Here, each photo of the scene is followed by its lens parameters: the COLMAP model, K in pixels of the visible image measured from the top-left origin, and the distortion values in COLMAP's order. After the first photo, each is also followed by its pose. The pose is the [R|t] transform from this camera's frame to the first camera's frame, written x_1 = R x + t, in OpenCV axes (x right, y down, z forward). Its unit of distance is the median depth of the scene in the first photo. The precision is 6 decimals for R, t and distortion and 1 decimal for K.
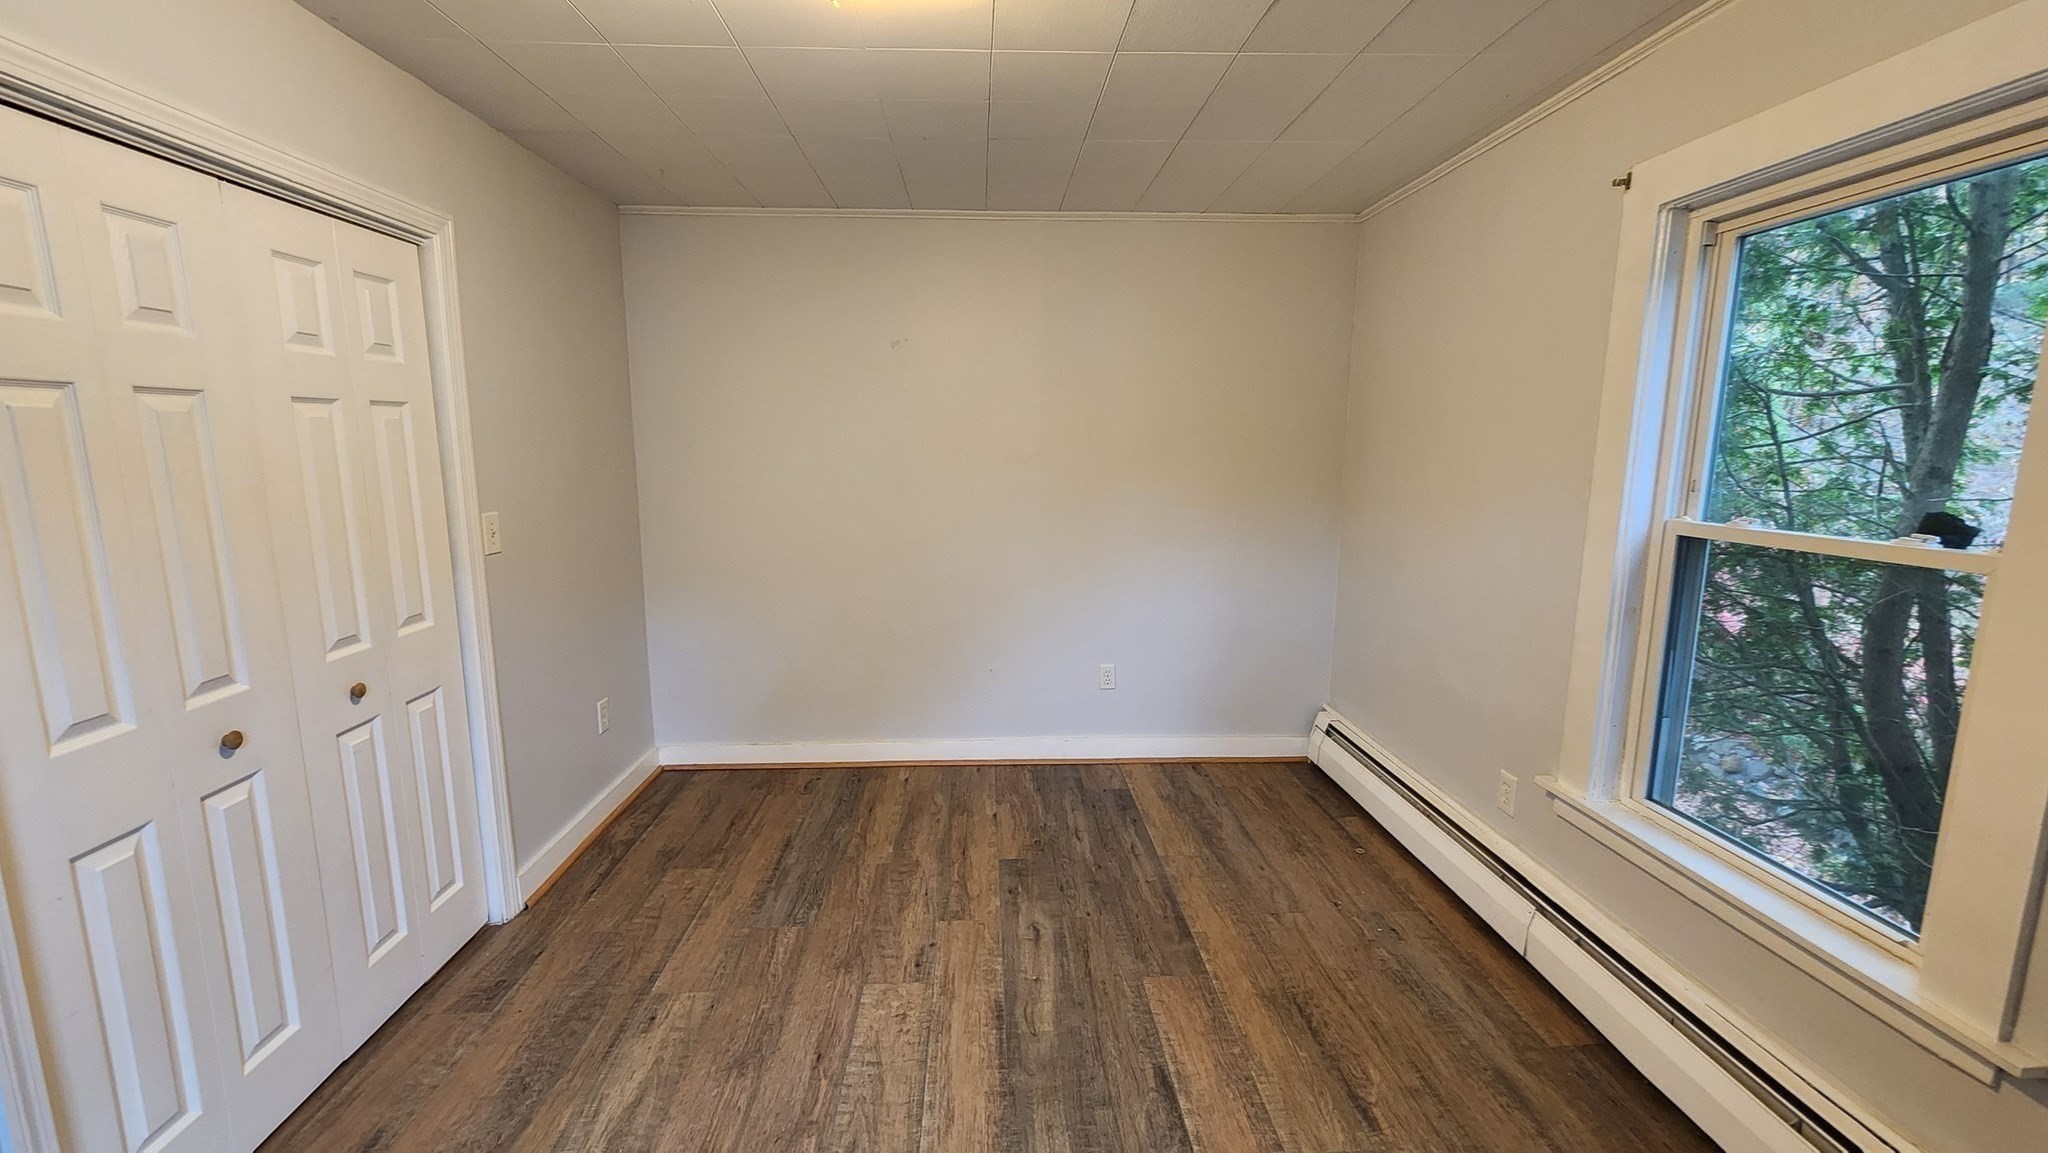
lens RADIAL K [[837.1, 0, 1020.6], [0, 837.1, 574.8], [0, 0, 1]] dist [-0.000101, 0.000969]
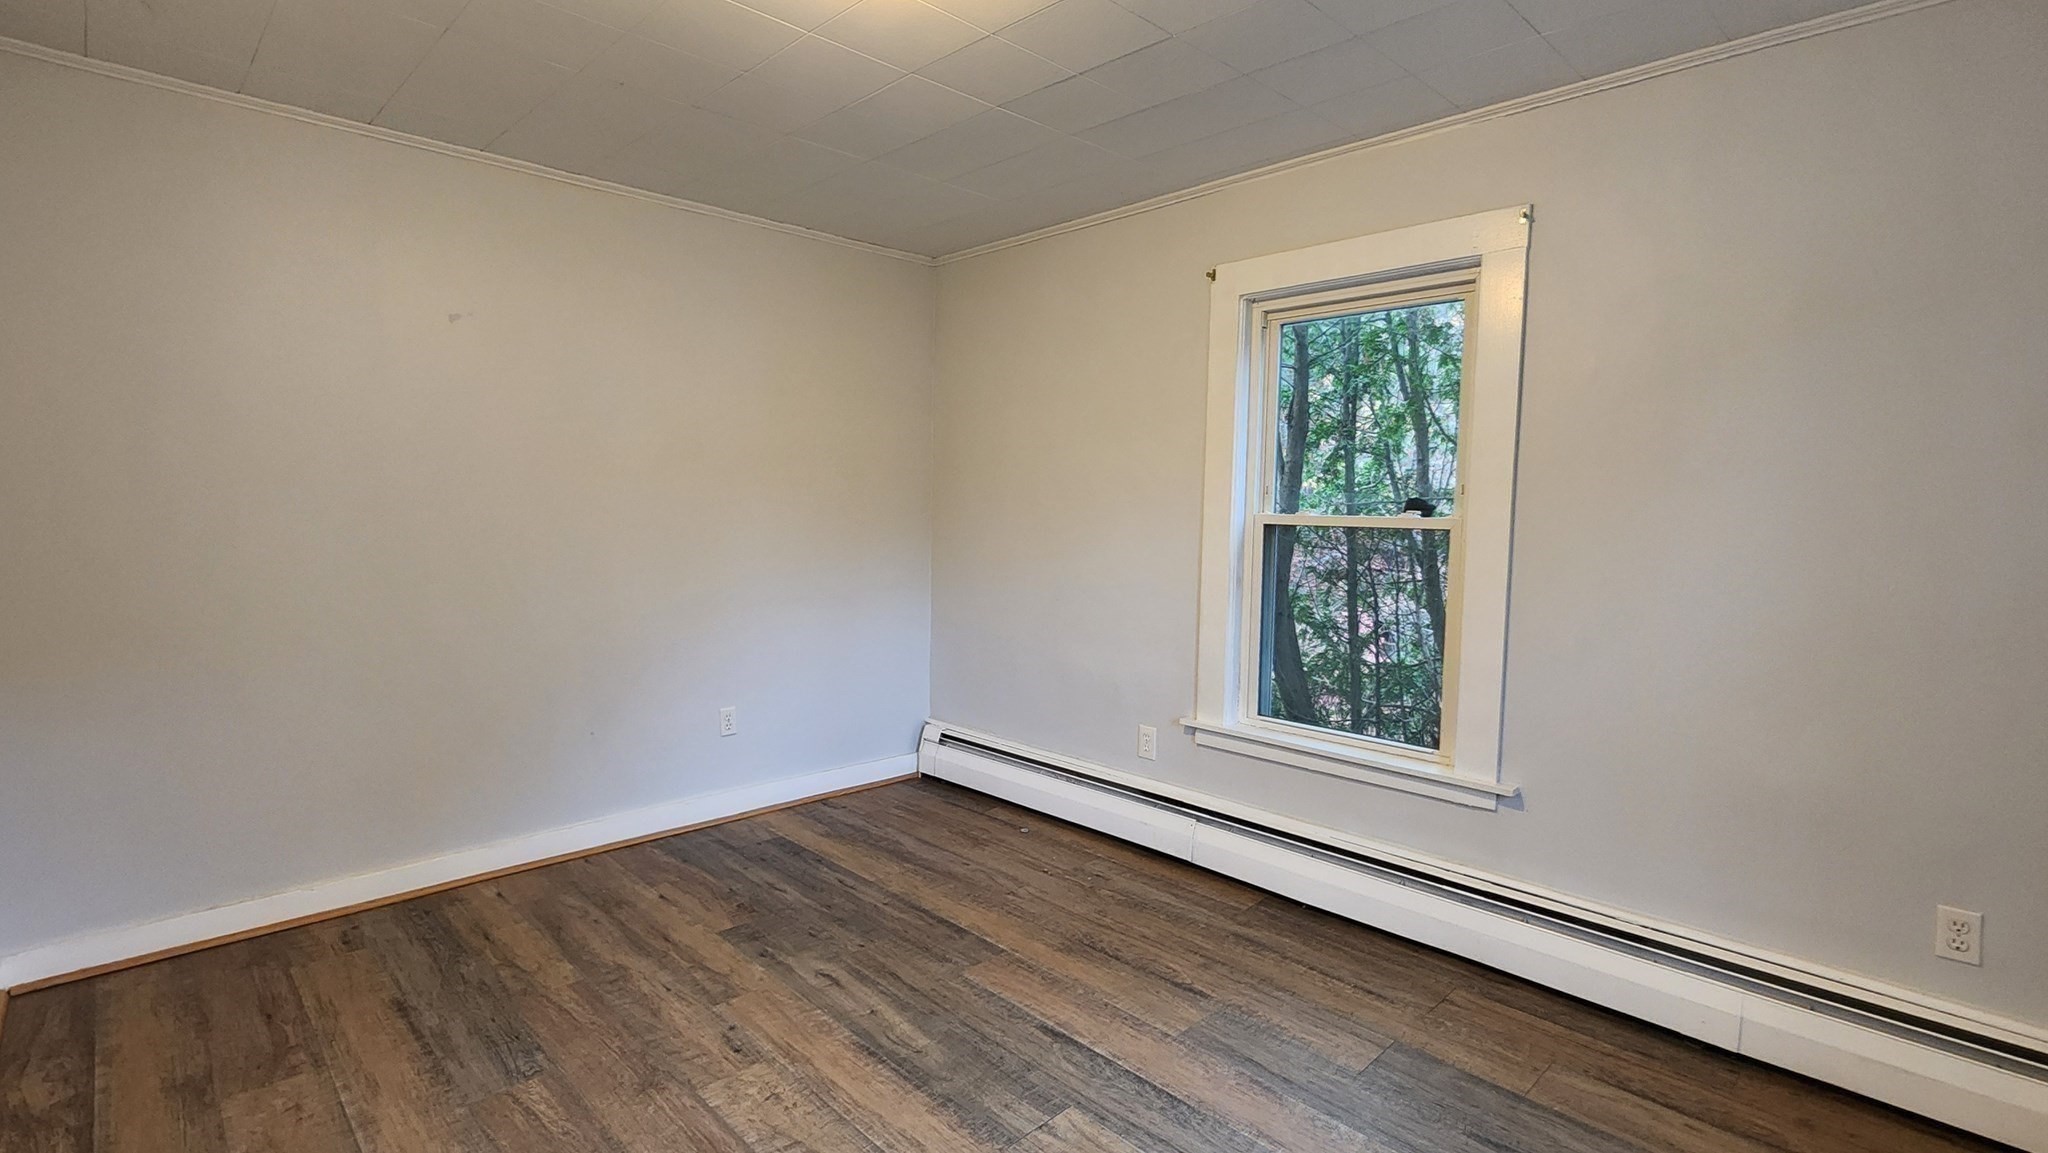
lens RADIAL K [[934.5, 0, 1021.9], [0, 934.5, 576.0], [0, 0, 1]] dist [-0.002934, 0.001727]
pose [[0.748664, -0.044785, 0.661435, -0.481182], [0.090437, 0.995288, -0.034975, 0.049083], [-0.656752, 0.086003, 0.749187, 0.067221]]
